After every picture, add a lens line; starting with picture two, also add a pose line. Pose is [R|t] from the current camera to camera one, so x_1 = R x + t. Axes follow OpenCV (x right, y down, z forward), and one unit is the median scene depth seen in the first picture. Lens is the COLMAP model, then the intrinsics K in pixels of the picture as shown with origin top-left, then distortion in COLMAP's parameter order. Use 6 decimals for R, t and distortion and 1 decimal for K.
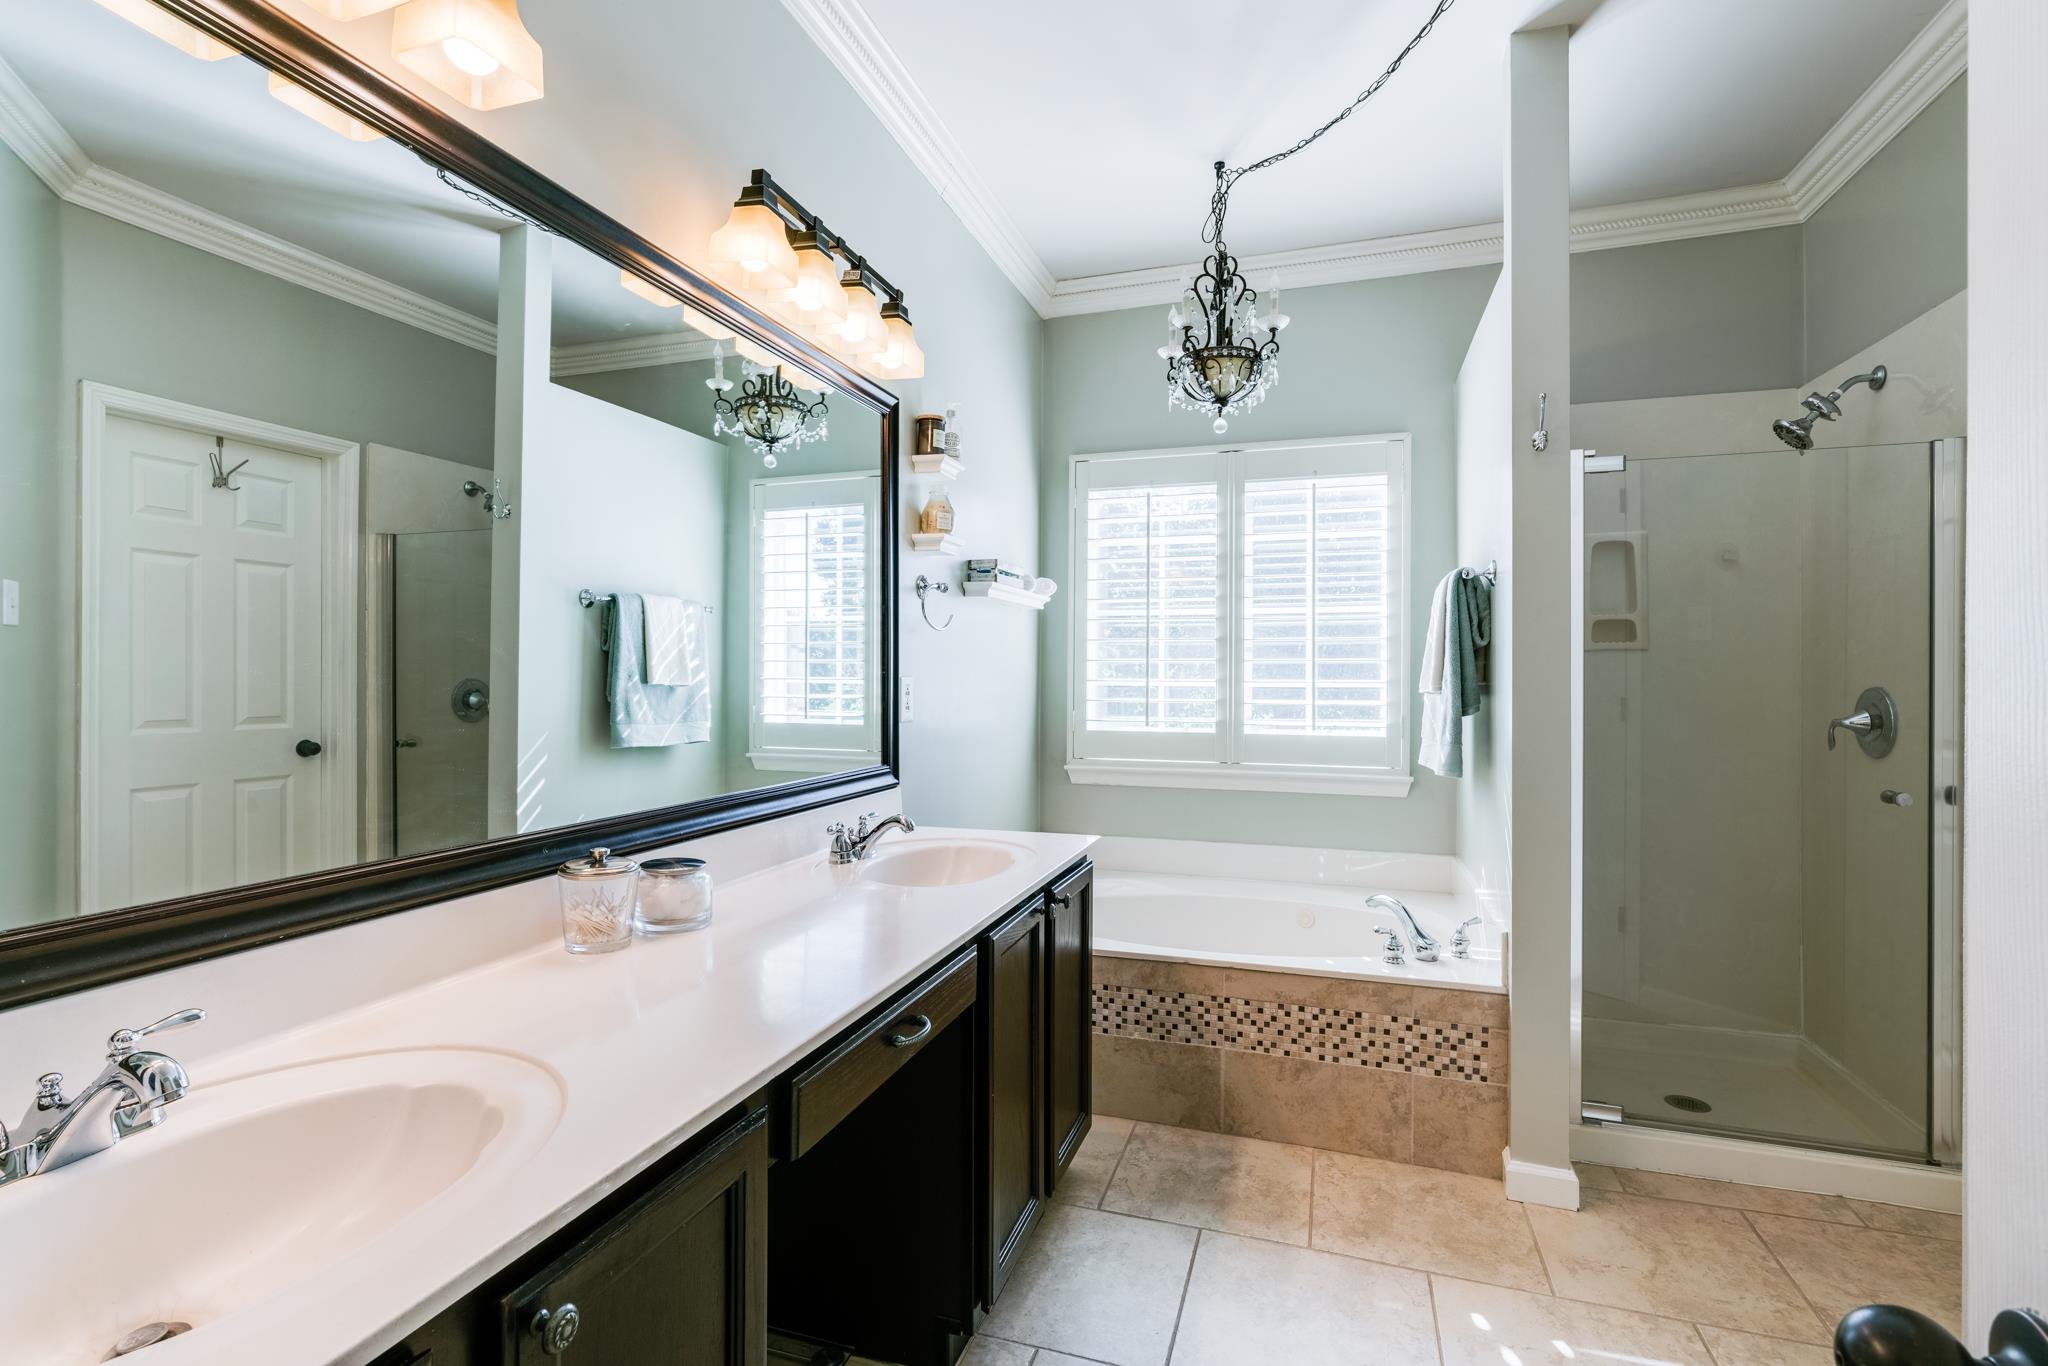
lens RADIAL K [[916.4, 0, 1024.9], [0, 916.4, 678.7], [0, 0, 1]] dist [-0.010827, 0.003252]
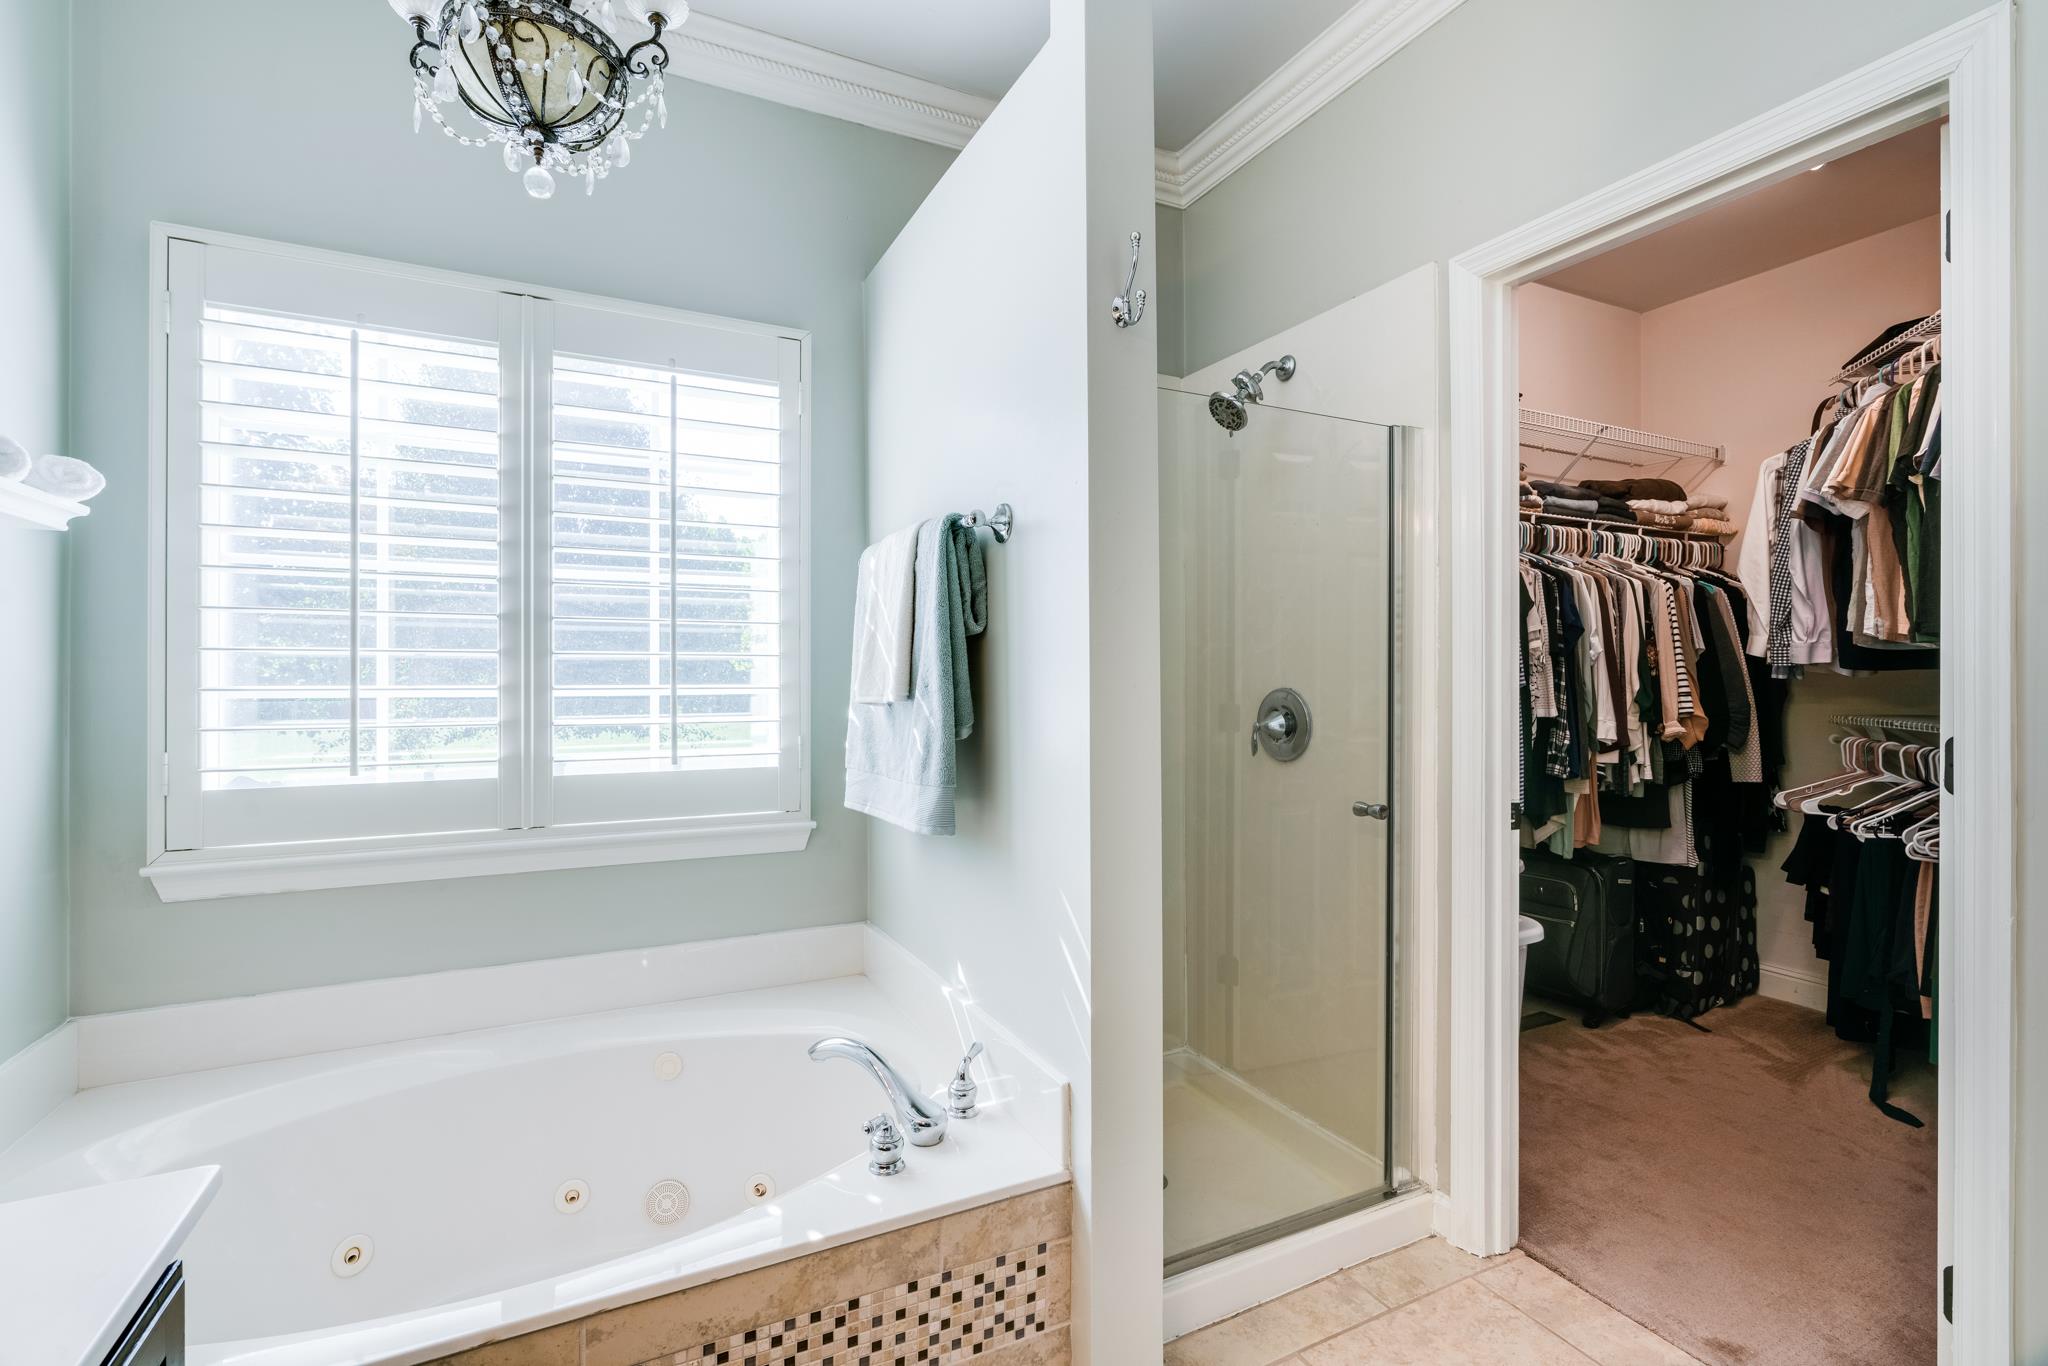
lens RADIAL K [[916.4, 0, 1024.2], [0, 916.4, 680.1], [0, 0, 1]] dist [-0.010827, 0.003252]
pose [[0.708792, -0.005816, 0.705394, 0.052278], [0.005320, 0.999982, 0.002899, -0.003468], [-0.705398, 0.001698, 0.708810, 0.500477]]
